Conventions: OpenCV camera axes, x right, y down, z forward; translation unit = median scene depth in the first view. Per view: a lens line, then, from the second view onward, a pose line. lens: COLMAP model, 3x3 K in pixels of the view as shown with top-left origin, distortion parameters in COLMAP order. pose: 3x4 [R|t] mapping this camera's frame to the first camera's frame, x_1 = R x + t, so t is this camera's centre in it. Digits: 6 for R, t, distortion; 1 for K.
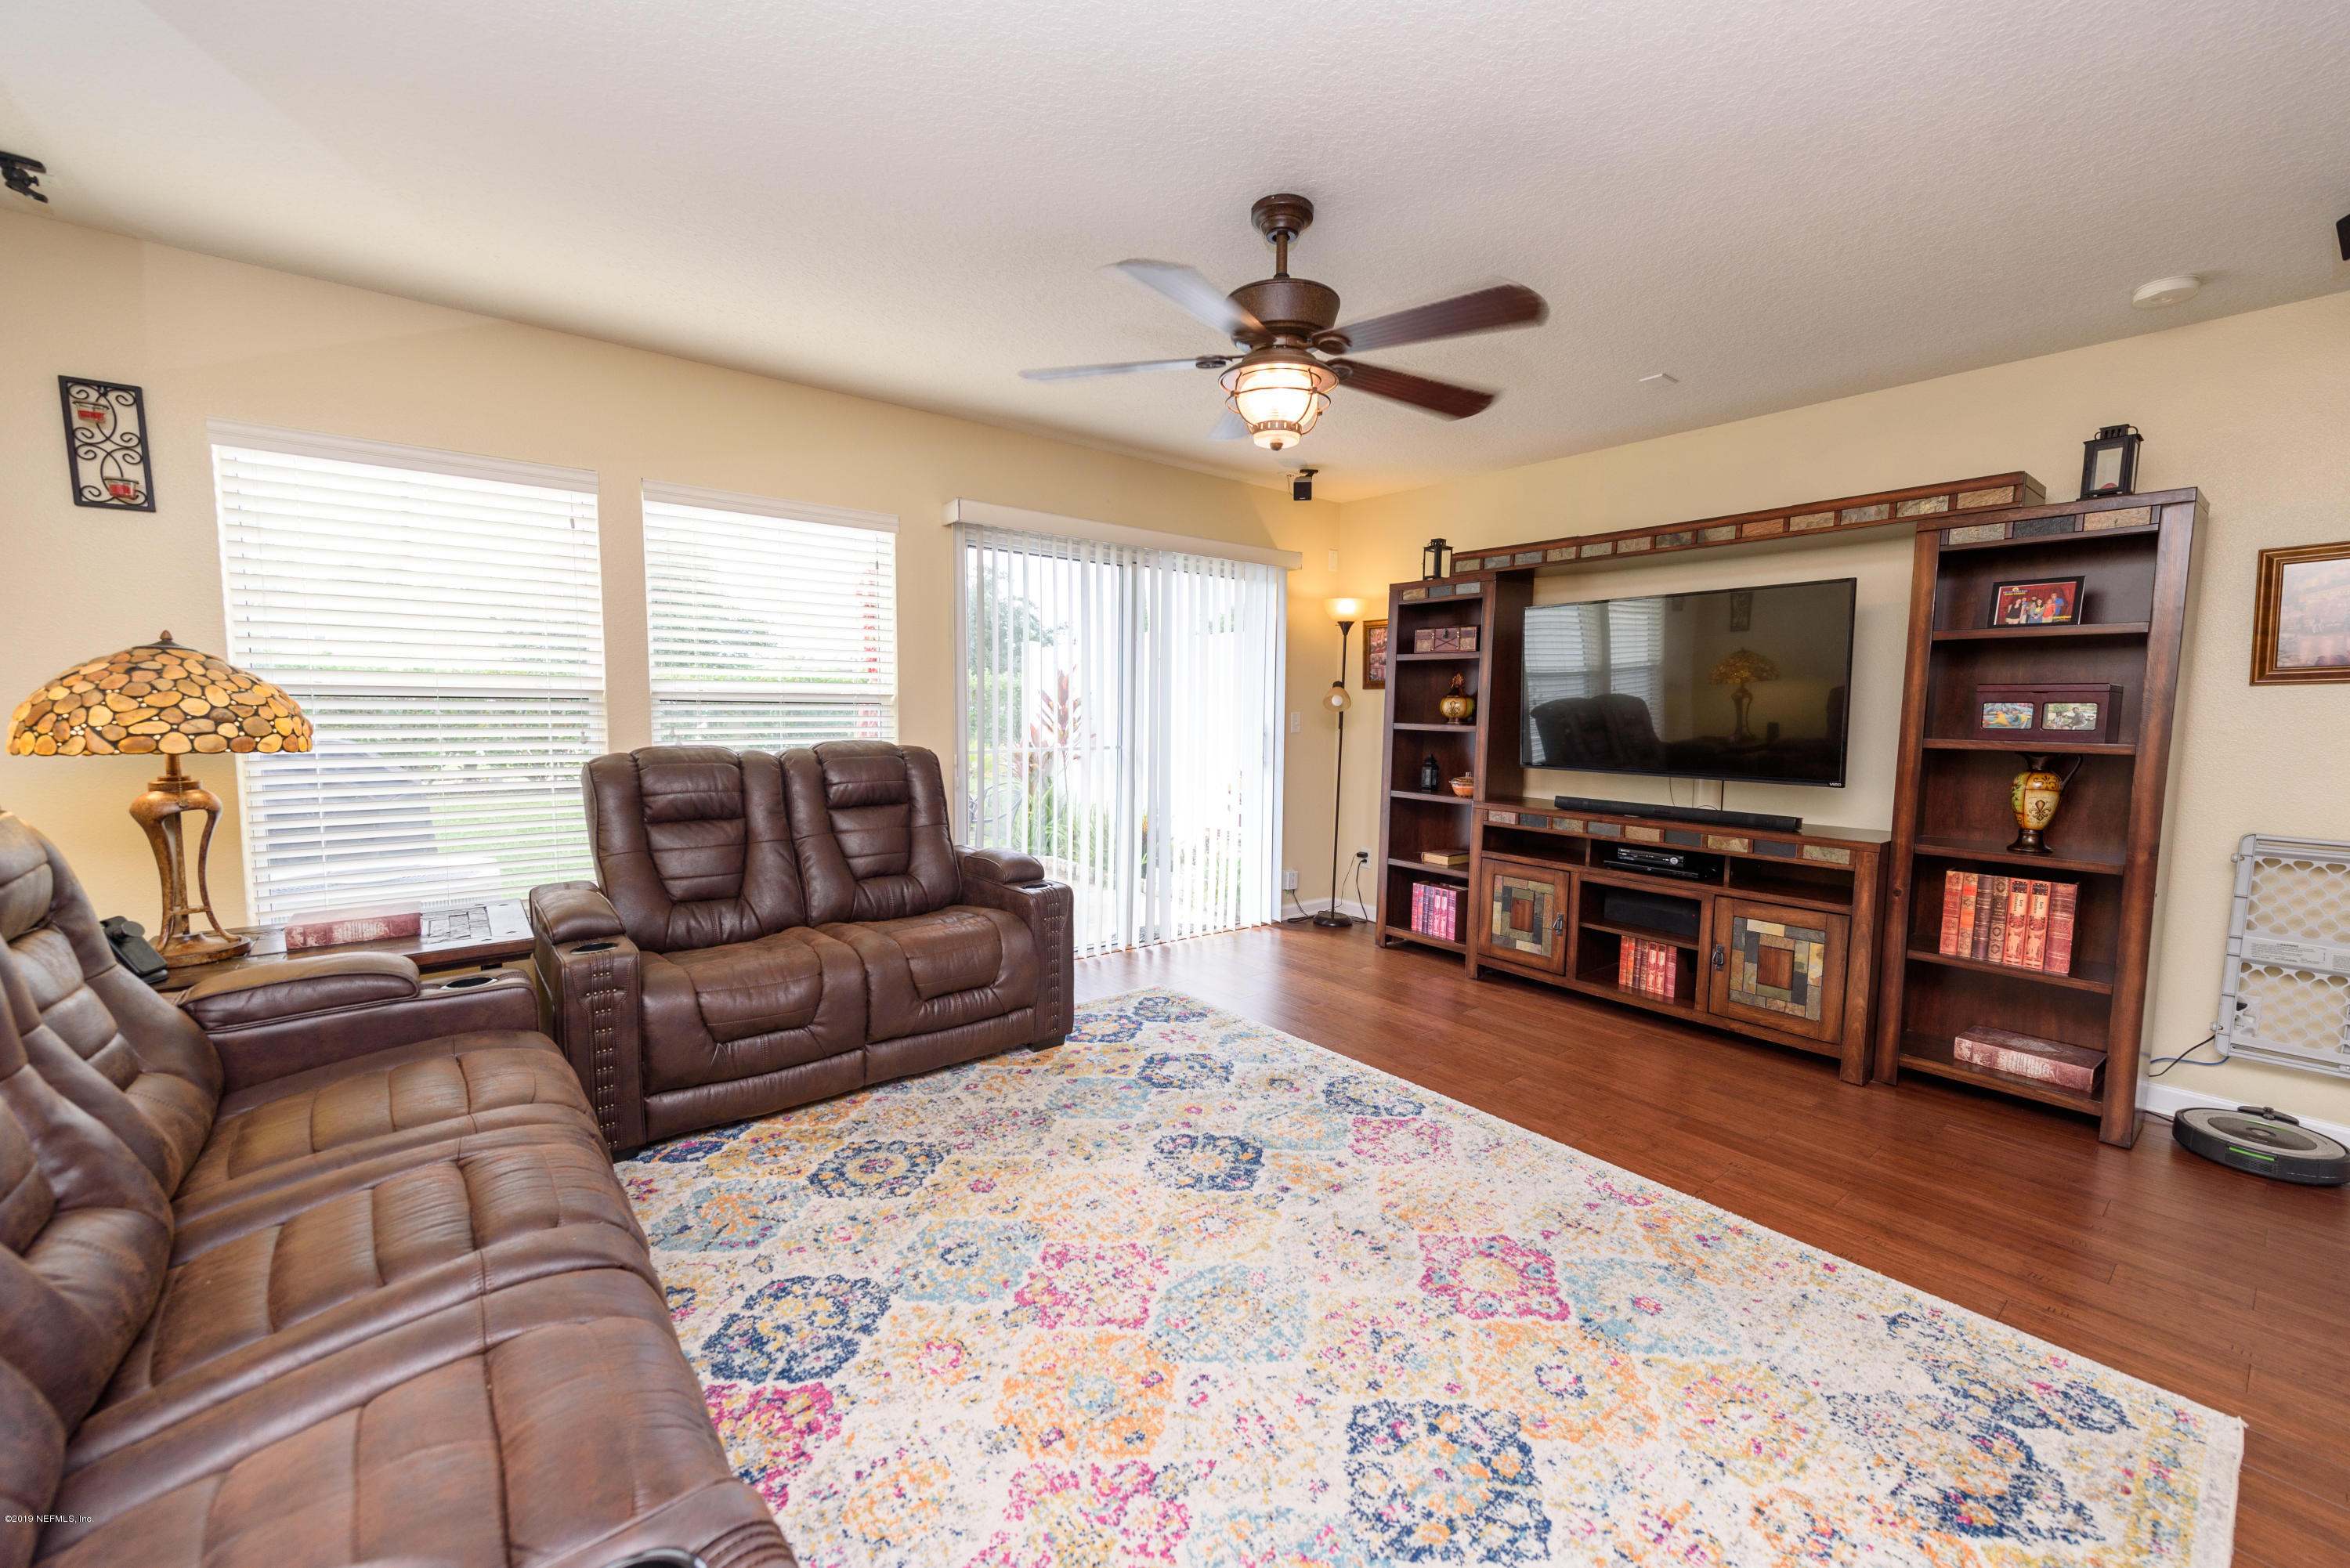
lens RADIAL K [[914.7, 0, 1179.3], [0, 914.7, 783.0], [0, 0, 1]] dist [0.012987, -0.003931]
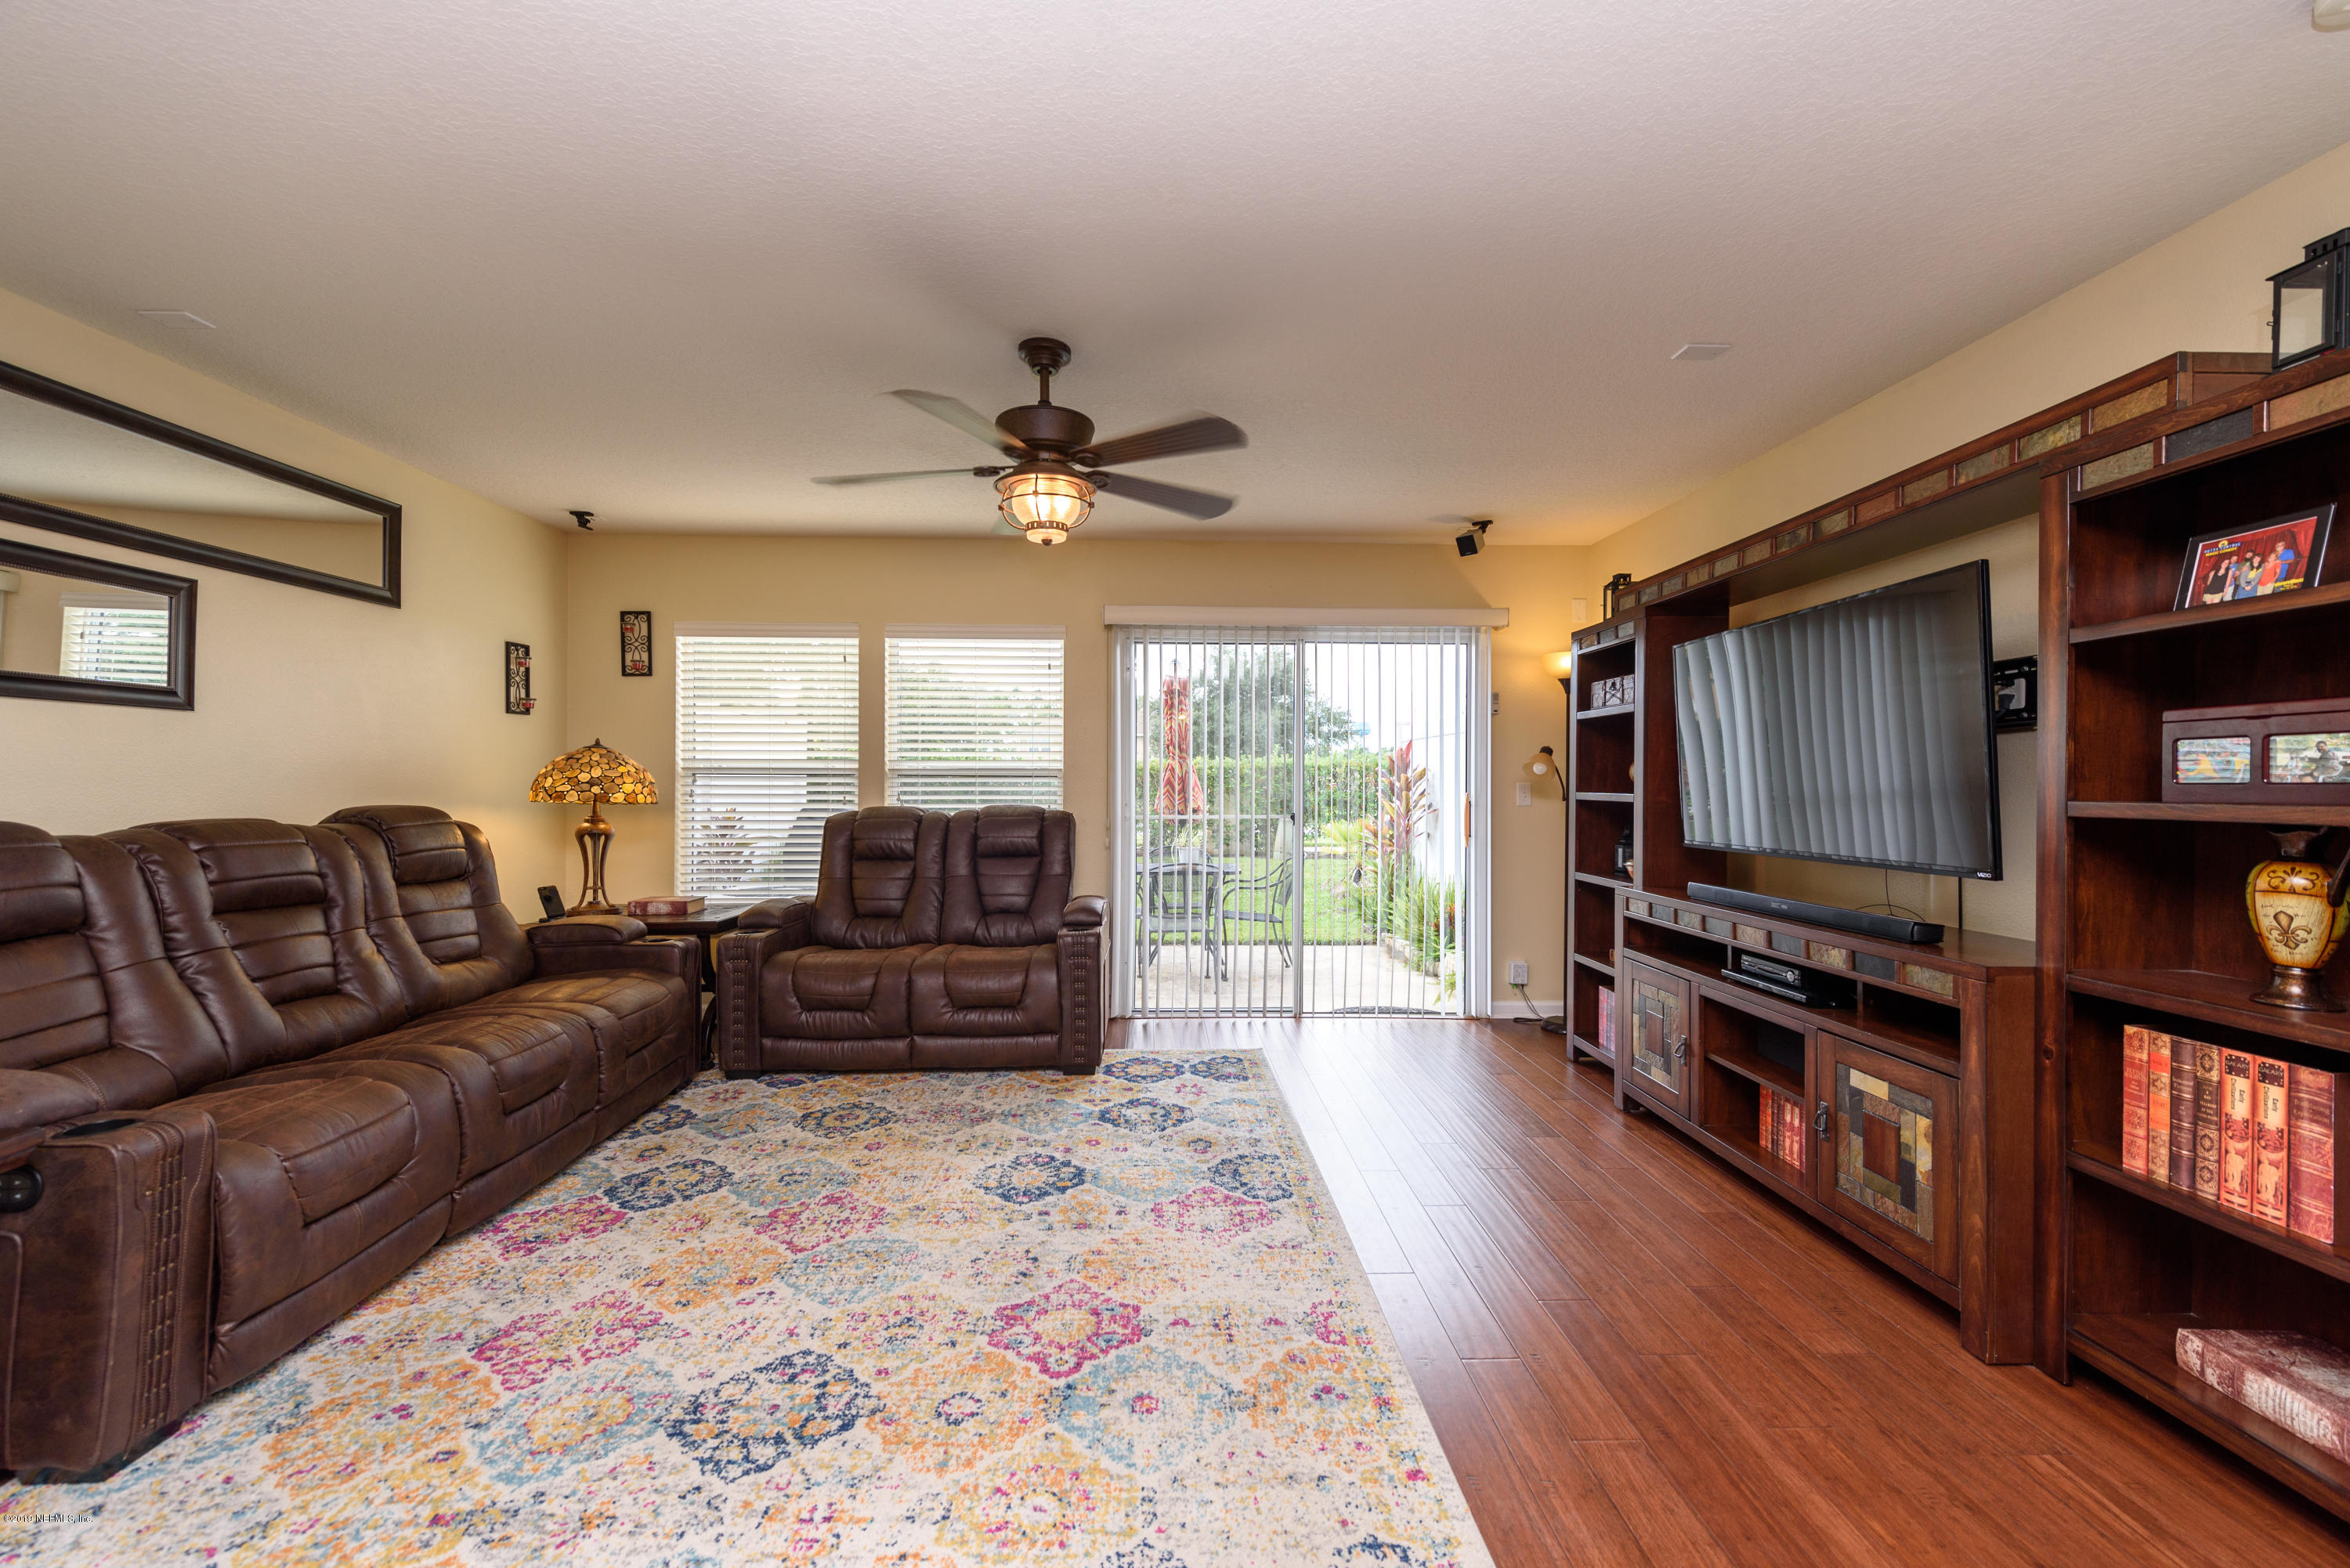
lens RADIAL K [[914.7, 0, 1179.3], [0, 914.7, 783.0], [0, 0, 1]] dist [0.012987, -0.003931]
pose [[0.801193, -0.010701, -0.598310, 0.720785], [-0.045462, 0.995862, -0.078689, 0.015292], [0.596677, 0.090245, 0.797391, 0.156528]]
